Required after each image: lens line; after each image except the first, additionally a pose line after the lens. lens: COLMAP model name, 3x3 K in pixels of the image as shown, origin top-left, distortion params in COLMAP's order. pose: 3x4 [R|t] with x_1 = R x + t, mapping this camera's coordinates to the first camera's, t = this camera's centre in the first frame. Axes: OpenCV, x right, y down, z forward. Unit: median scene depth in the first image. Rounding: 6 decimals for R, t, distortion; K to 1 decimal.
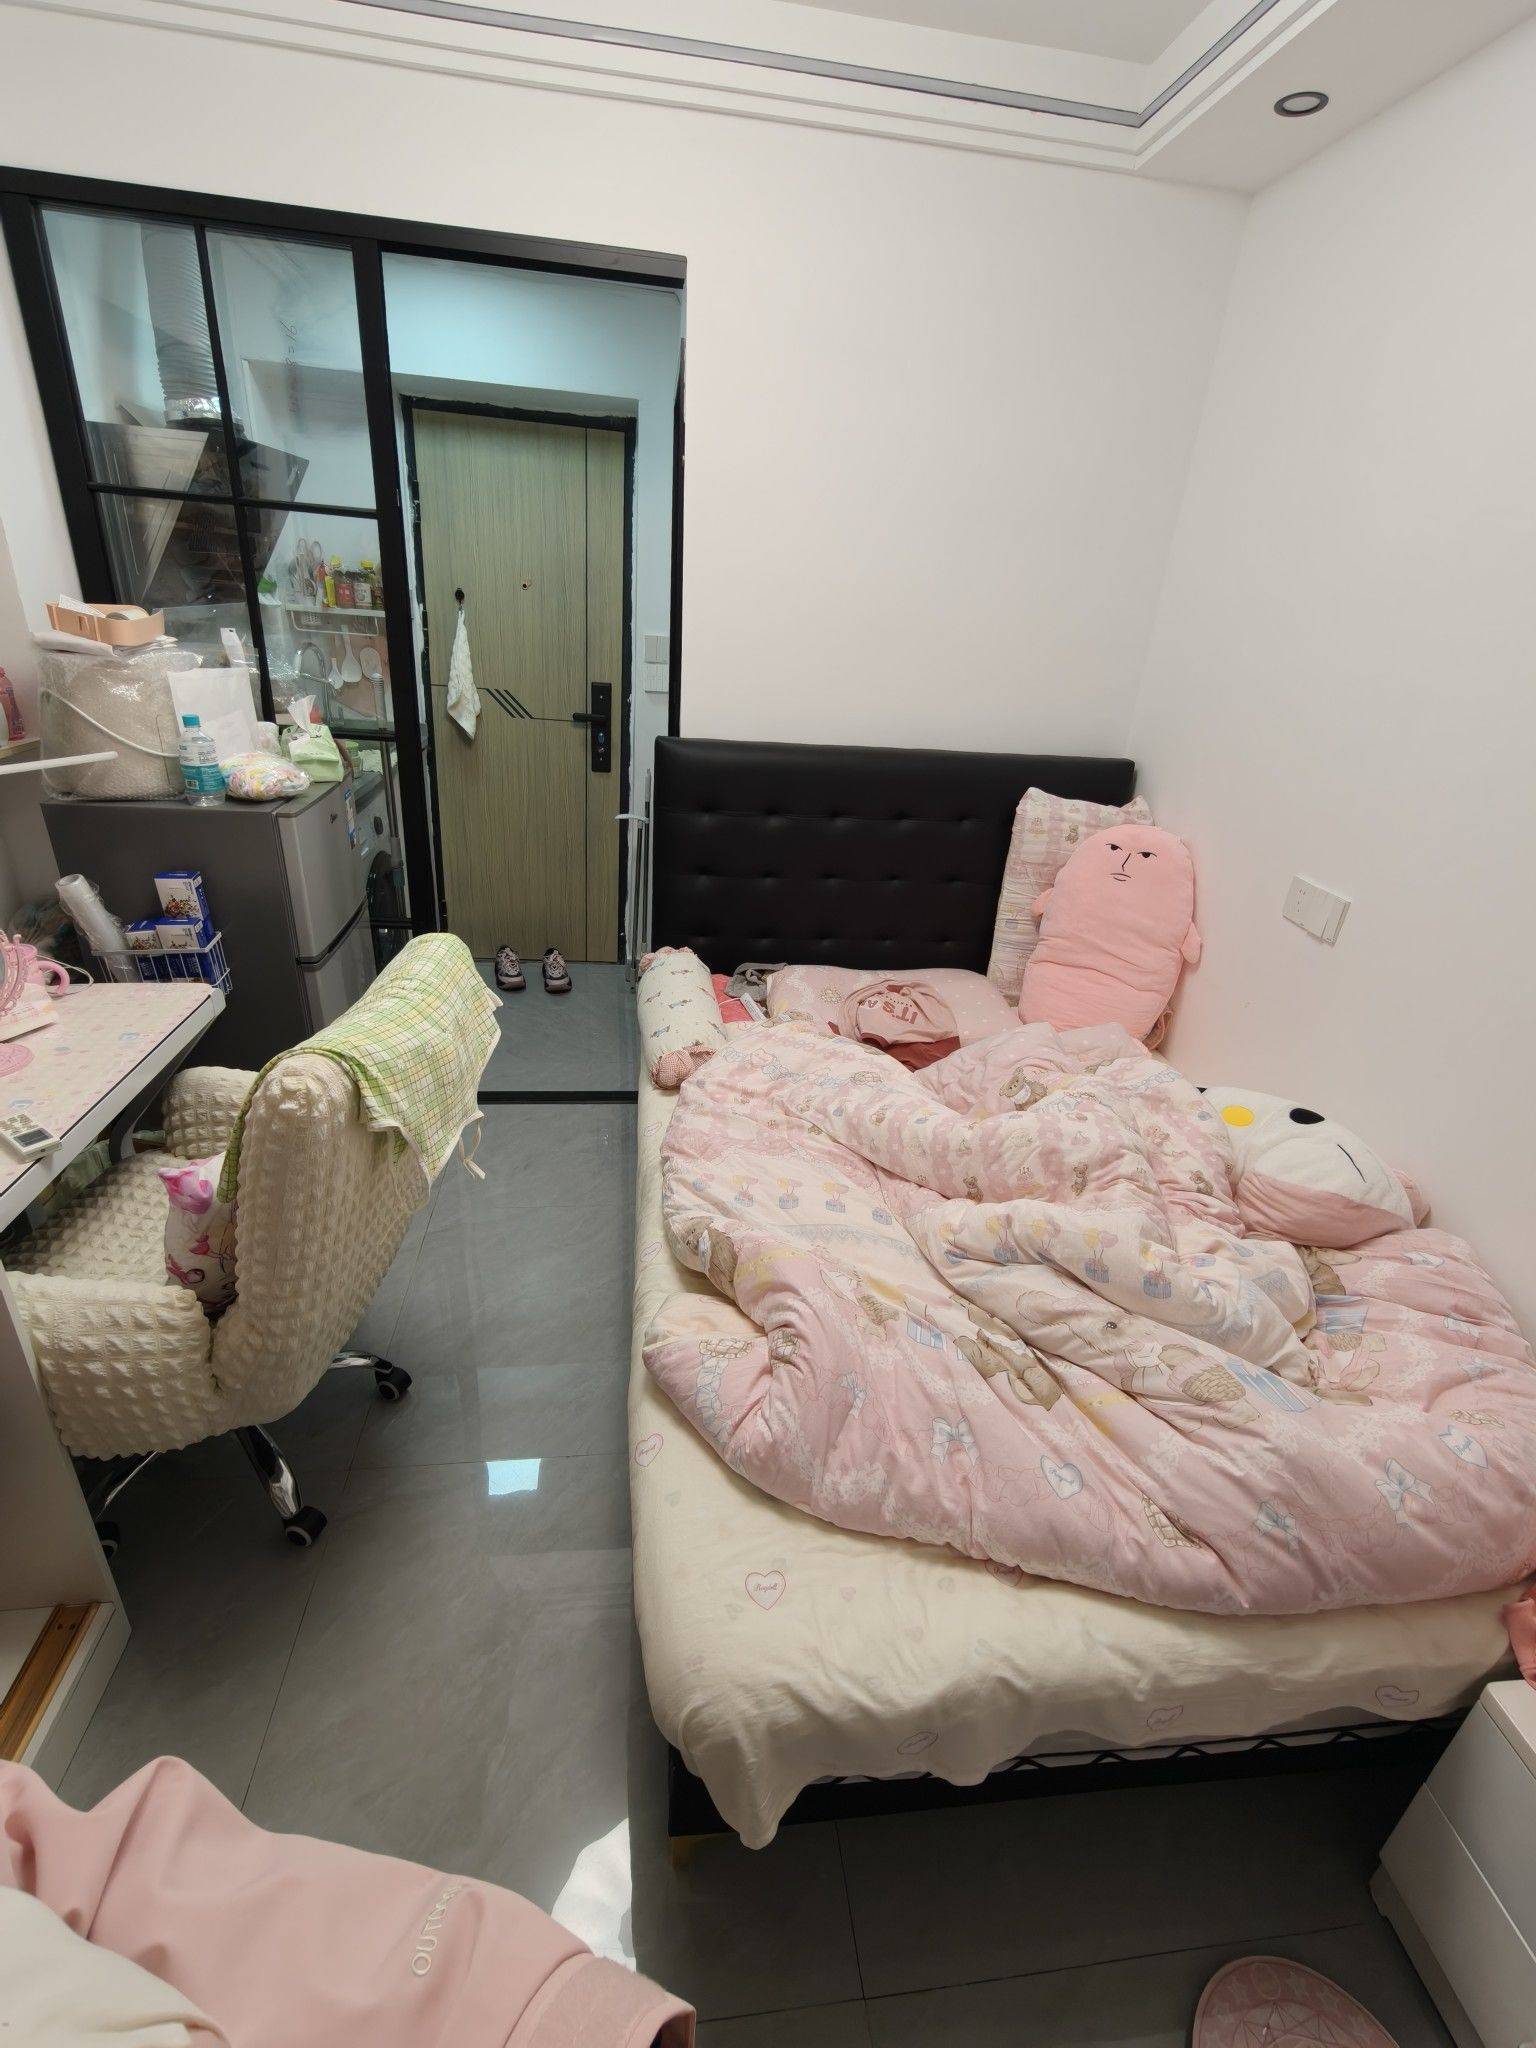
lens RADIAL K [[921.0, 0, 768.0], [0, 921.0, 1024.0], [0, 0, 1]] dist [-0.000791, -0.000037]
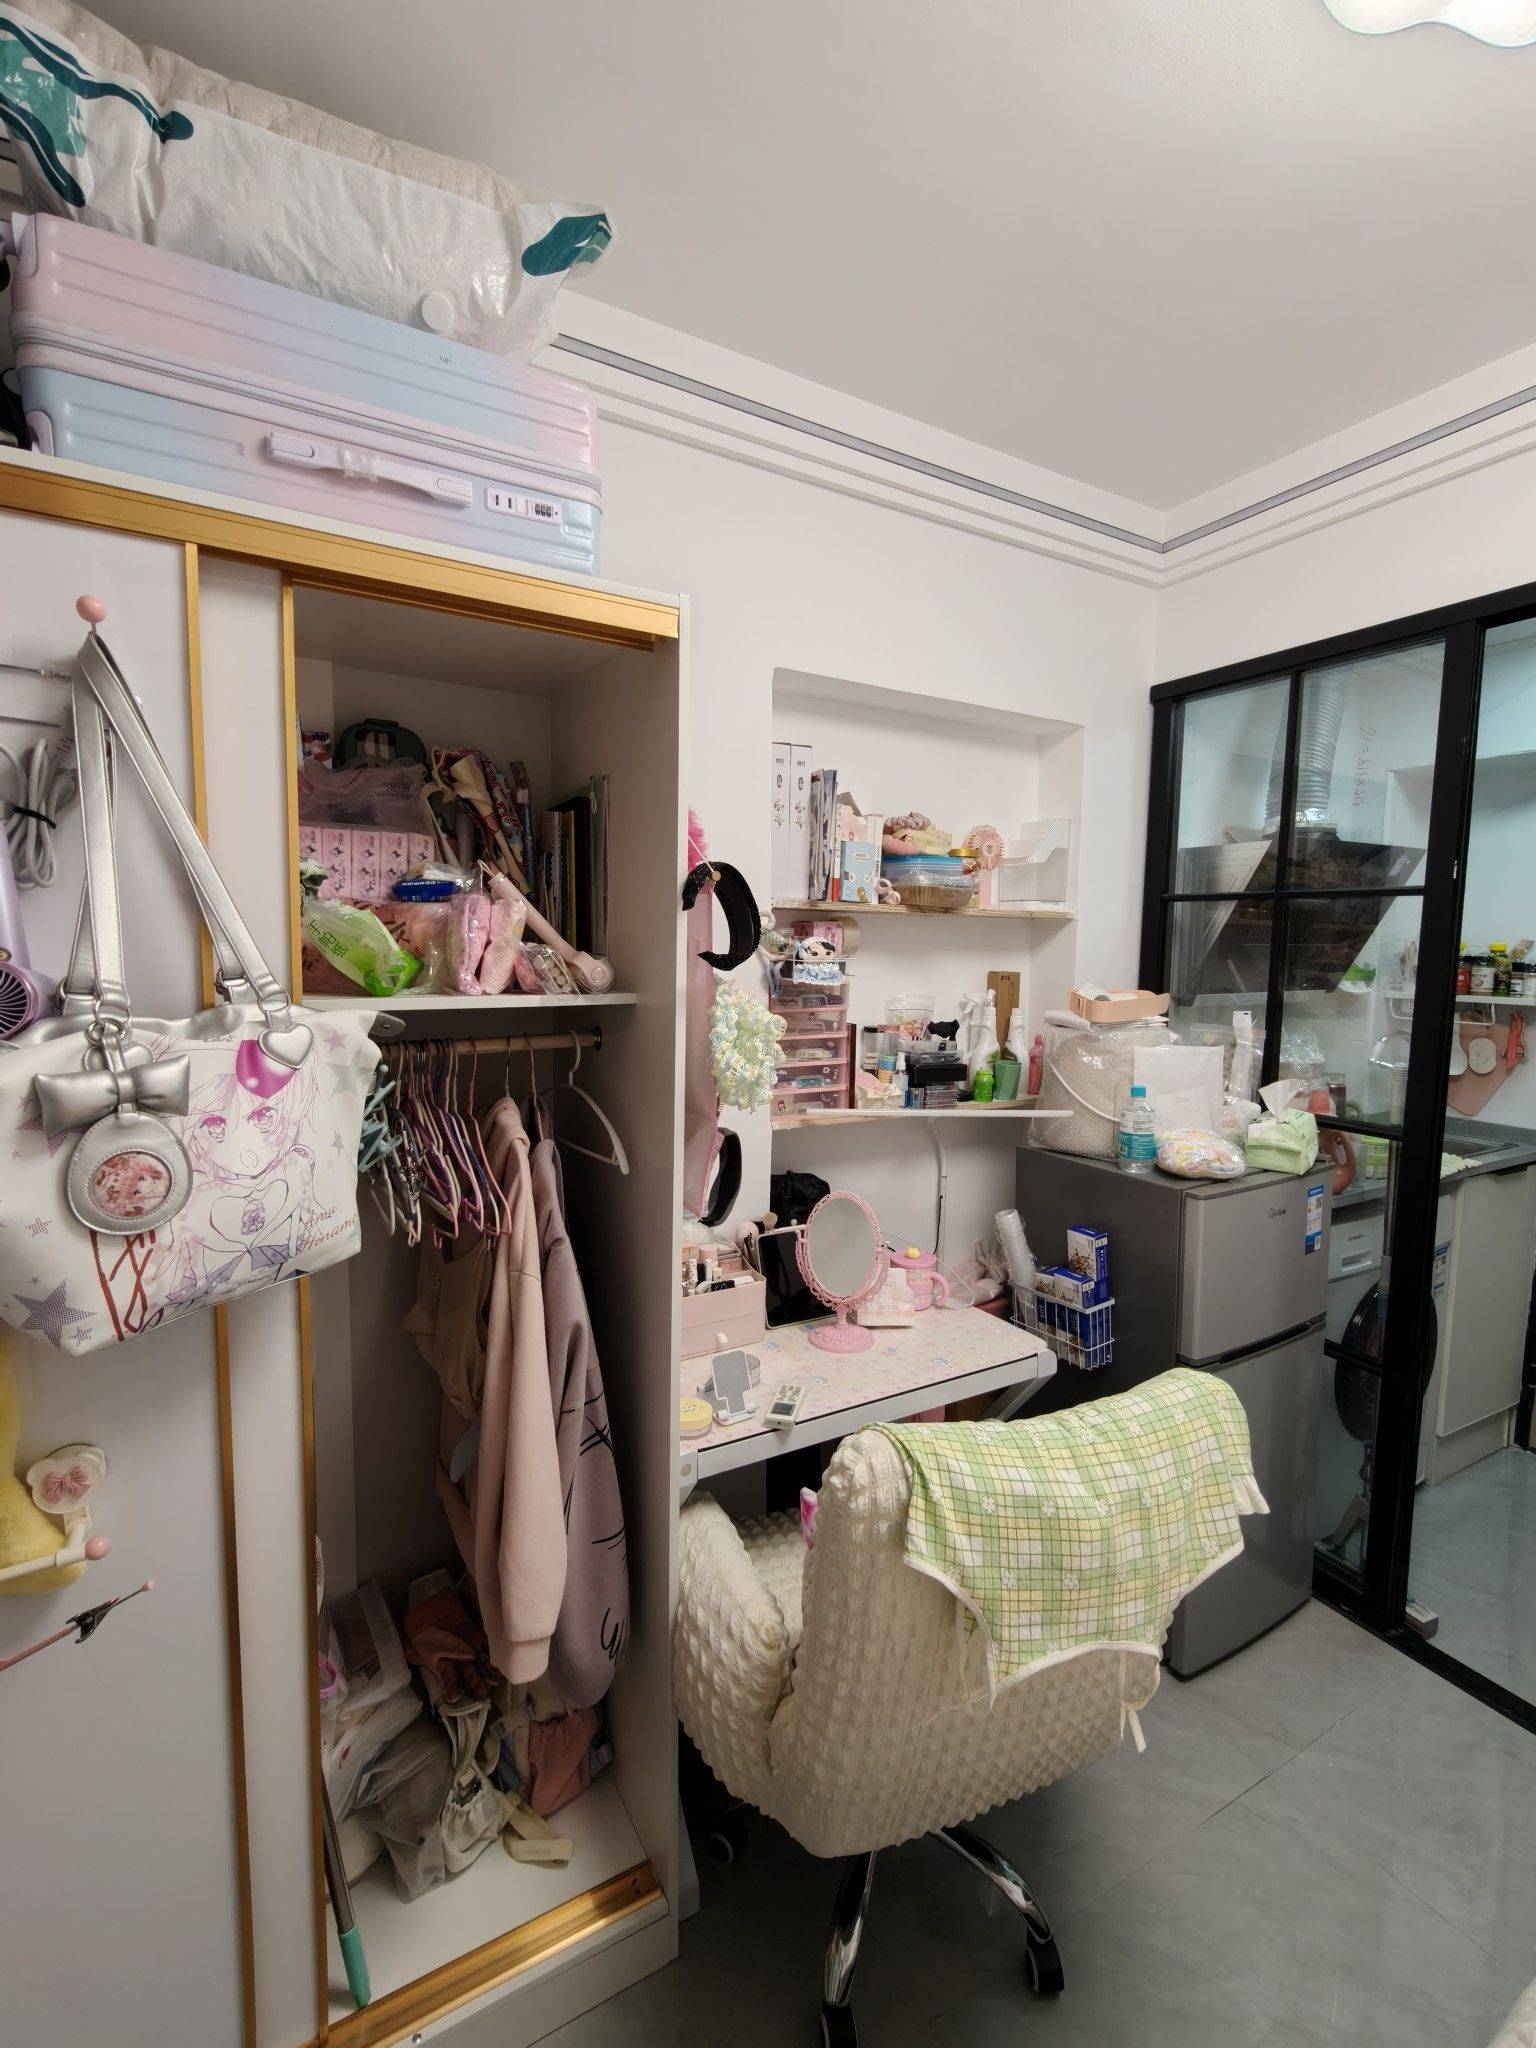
lens RADIAL K [[921.0, 0, 768.0], [0, 921.0, 1024.0], [0, 0, 1]] dist [-0.000791, -0.000037]
pose [[0.379138, 0.014507, -0.925226, 0.158966], [-0.377930, 0.915108, -0.140520, -0.095349], [0.844644, 0.402947, 0.352435, 0.253394]]
